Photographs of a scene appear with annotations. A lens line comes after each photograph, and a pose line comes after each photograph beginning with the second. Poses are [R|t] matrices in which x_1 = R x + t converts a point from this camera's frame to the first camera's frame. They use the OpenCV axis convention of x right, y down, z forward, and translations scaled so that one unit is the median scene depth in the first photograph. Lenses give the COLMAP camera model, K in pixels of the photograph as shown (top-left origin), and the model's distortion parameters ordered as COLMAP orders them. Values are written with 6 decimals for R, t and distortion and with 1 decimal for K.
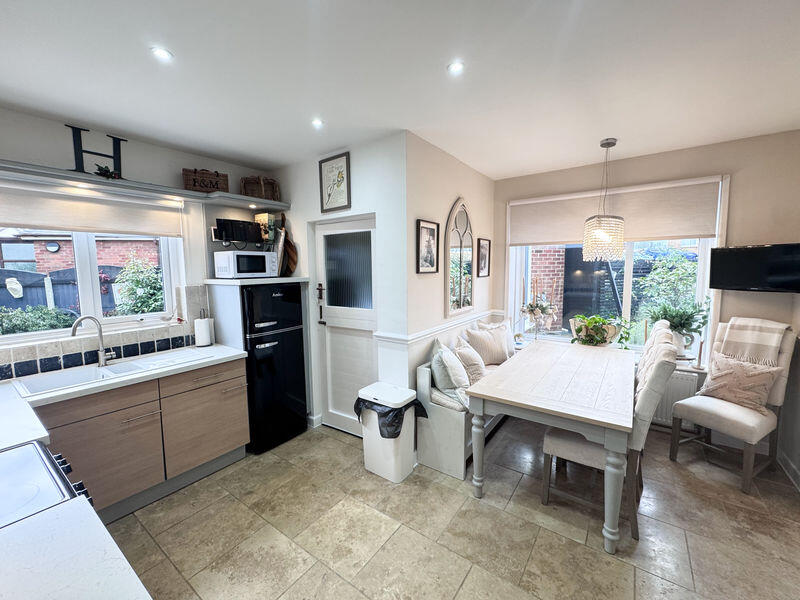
lens RADIAL K [[321.0, 0, 395.6], [0, 321.0, 298.5], [0, 0, 1]] dist [-0.003207, -0.000364]
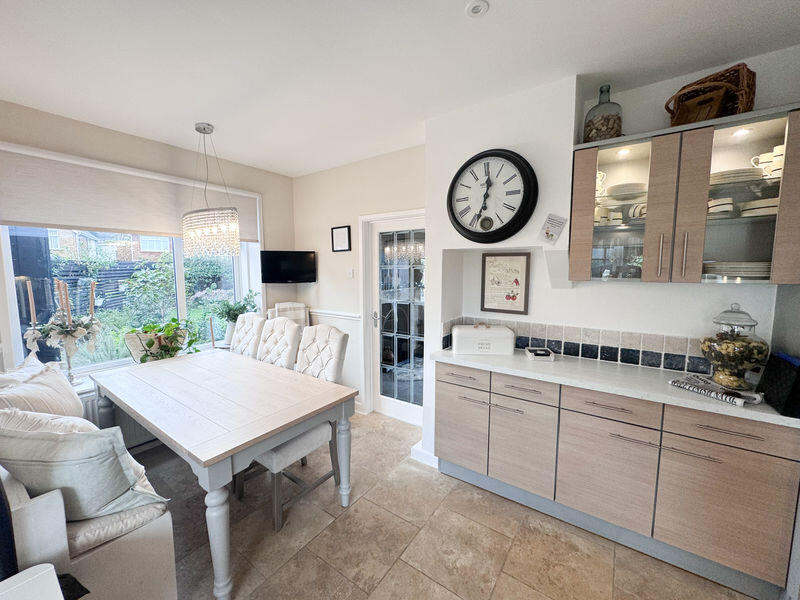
lens RADIAL K [[321.0, 0, 397.4], [0, 321.0, 298.9], [0, 0, 1]] dist [-0.003207, -0.000364]
pose [[-0.014411, -0.086982, 0.996106, -0.297233], [0.097635, 0.991326, 0.087977, -0.030010], [-0.995118, 0.098522, -0.005793, 0.505600]]
